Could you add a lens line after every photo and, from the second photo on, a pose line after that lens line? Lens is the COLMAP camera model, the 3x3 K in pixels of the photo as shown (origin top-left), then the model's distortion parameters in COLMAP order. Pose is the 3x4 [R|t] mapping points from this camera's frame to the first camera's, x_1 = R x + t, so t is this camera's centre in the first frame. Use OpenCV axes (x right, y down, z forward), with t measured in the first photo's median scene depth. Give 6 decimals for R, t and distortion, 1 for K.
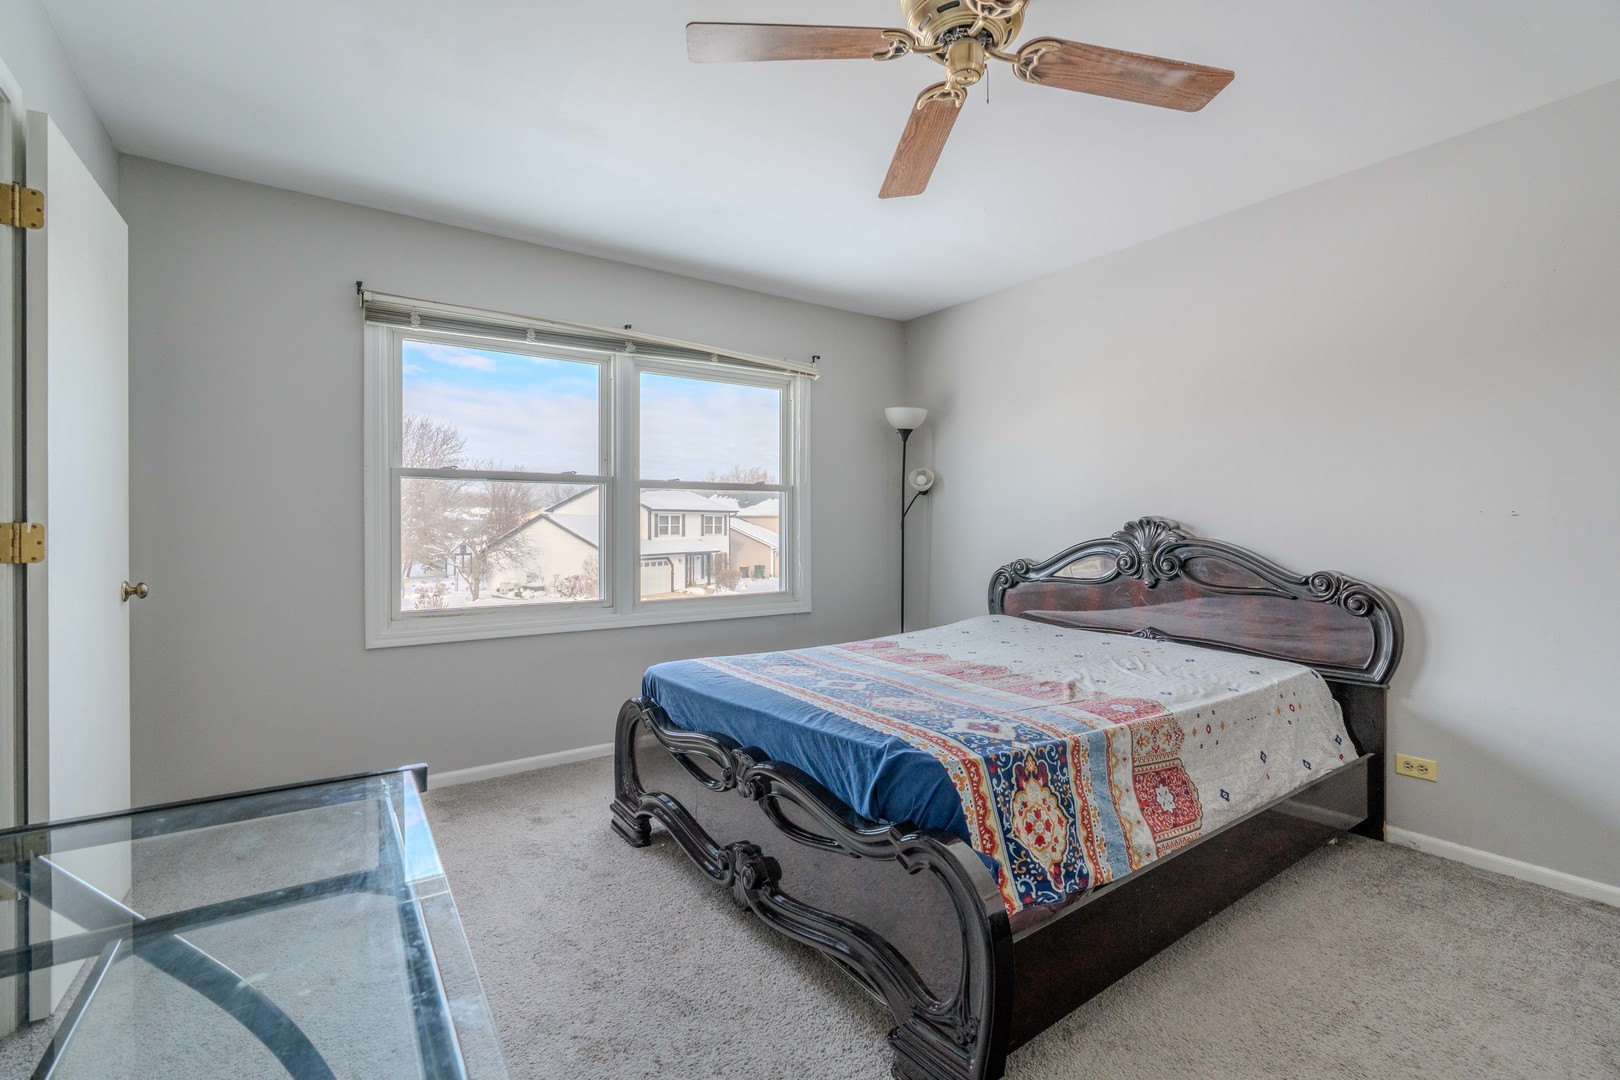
lens RADIAL K [[729.2, 0, 810.2], [0, 729.2, 535.7], [0, 0, 1]] dist [-0.003342, -0.000050]
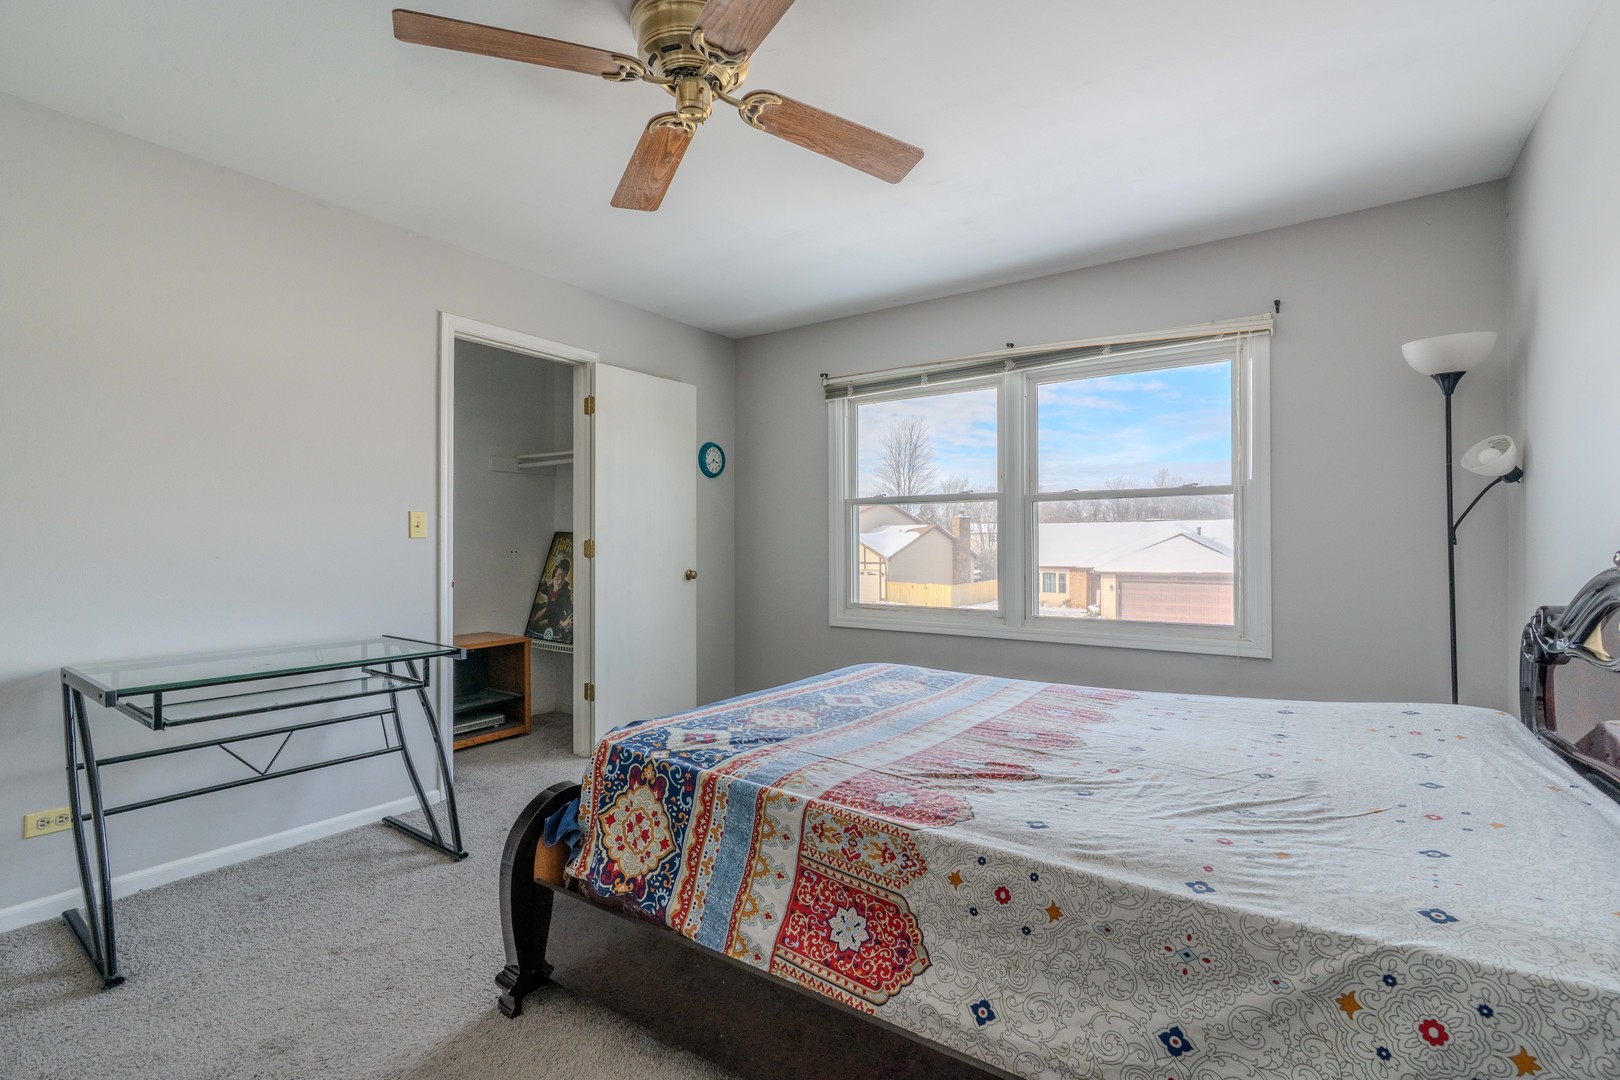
lens RADIAL K [[729.2, 0, 811.5], [0, 729.2, 540.6], [0, 0, 1]] dist [-0.003342, -0.000050]
pose [[0.337691, 0.001127, -0.941256, 0.991892], [-0.008690, 0.999960, -0.001921, -0.012385], [0.941217, 0.008829, 0.337687, 0.630496]]
